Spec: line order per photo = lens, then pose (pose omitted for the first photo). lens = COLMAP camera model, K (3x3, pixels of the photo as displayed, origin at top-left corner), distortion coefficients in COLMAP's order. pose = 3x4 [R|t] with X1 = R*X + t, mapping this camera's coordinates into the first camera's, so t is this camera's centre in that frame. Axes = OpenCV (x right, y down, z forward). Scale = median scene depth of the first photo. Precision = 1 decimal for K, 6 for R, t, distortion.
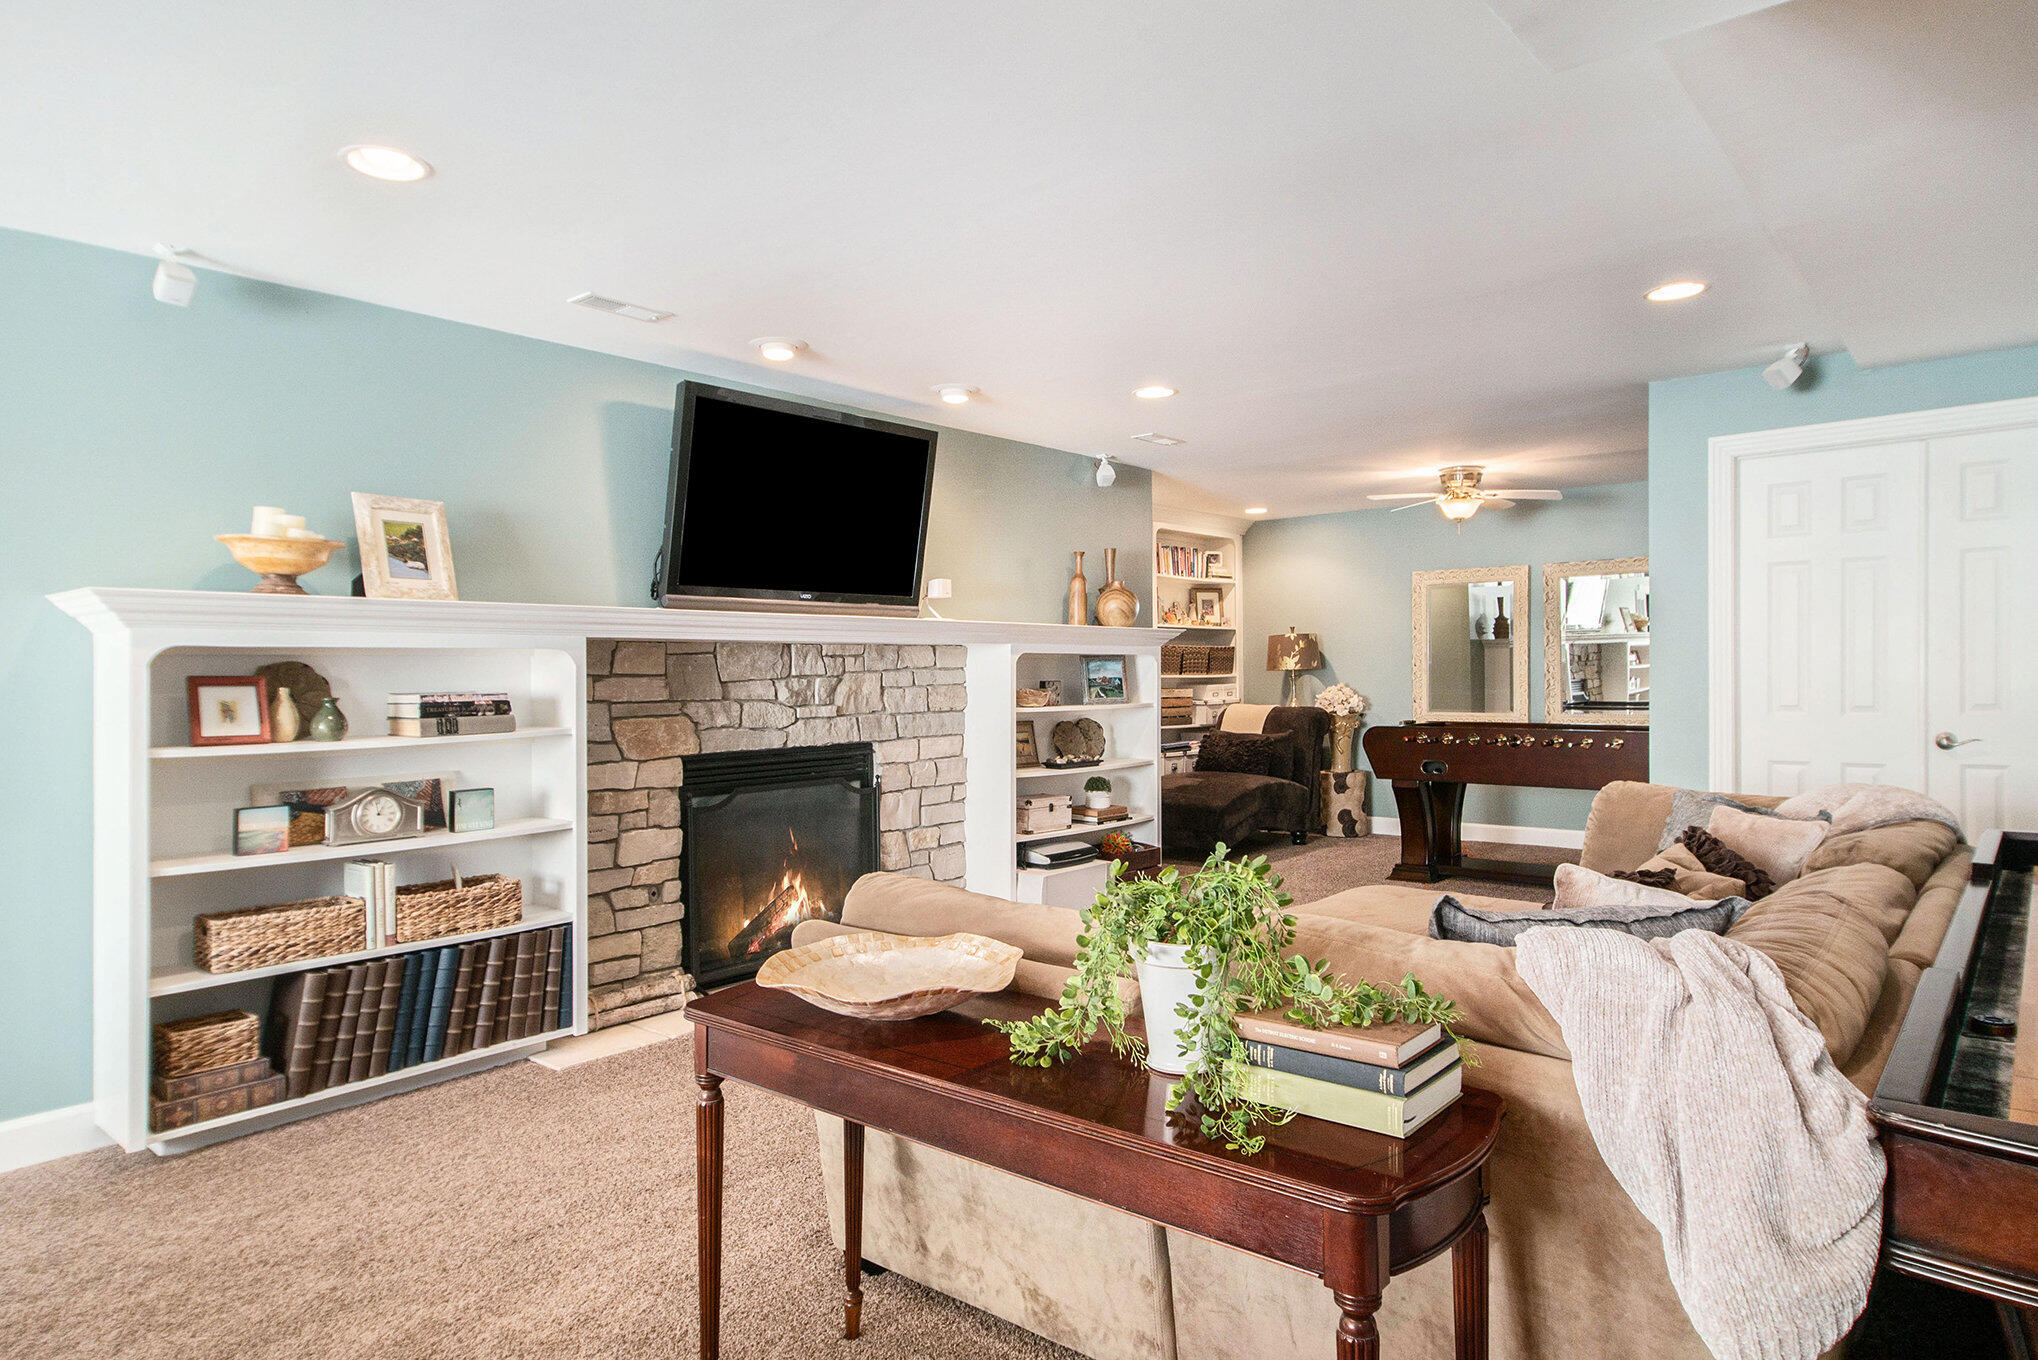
lens RADIAL K [[1217.7, 0, 1020.3], [0, 1217.7, 676.1], [0, 0, 1]] dist [-0.002231, -0.000496]
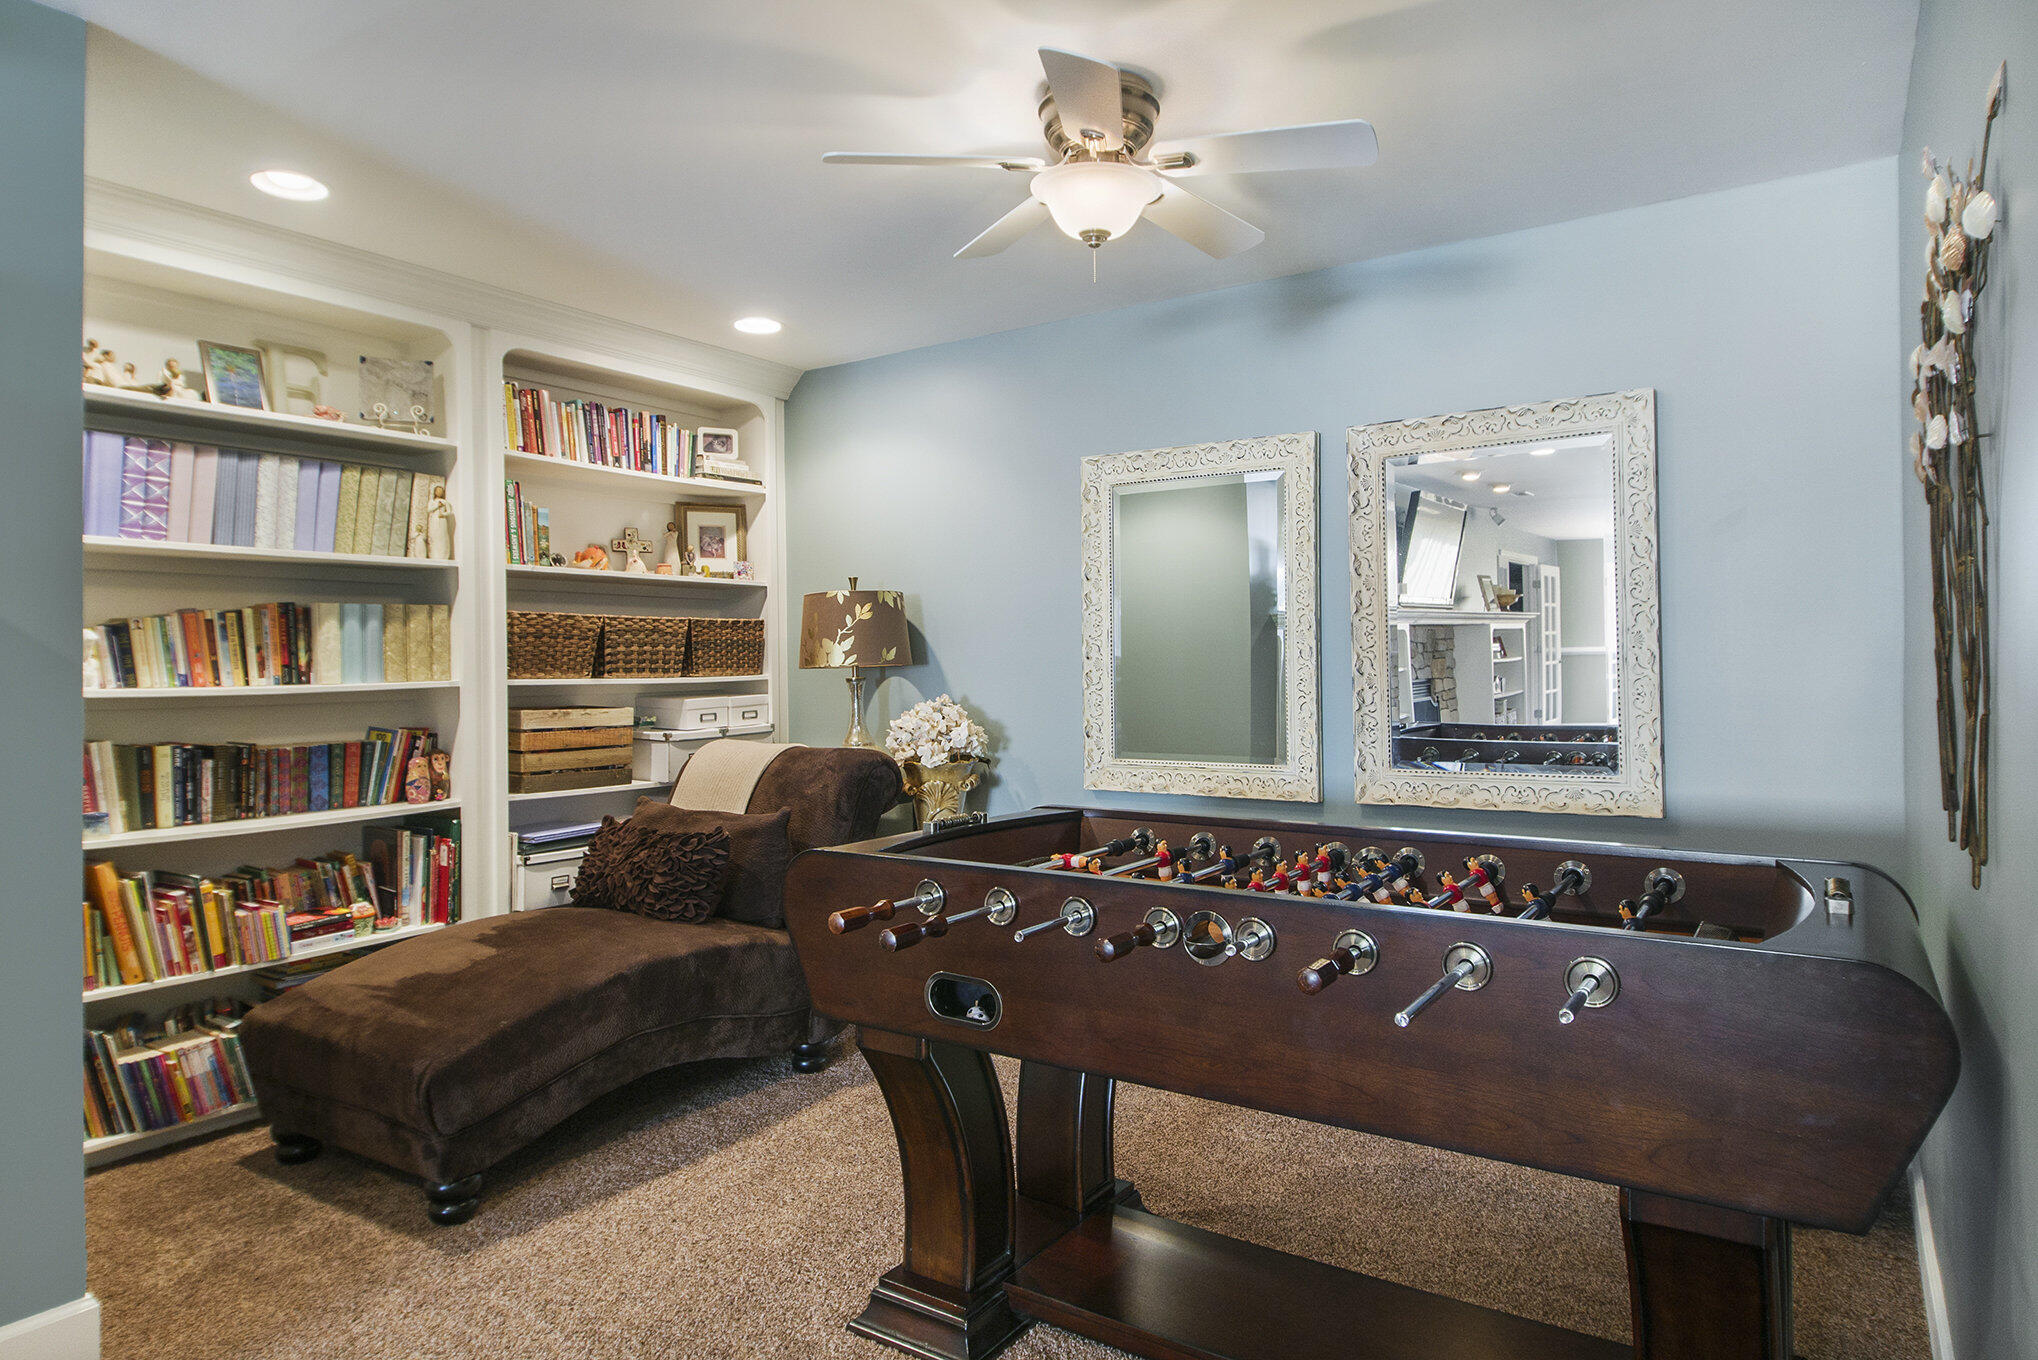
lens RADIAL K [[1217.7, 0, 1017.8], [0, 1217.7, 668.5], [0, 0, 1]] dist [-0.002231, -0.000496]
pose [[0.993990, 0.000461, 0.109466, 0.232483], [-0.000560, 0.999999, 0.000874, -0.004927], [-0.109465, -0.000930, 0.993990, 0.508657]]
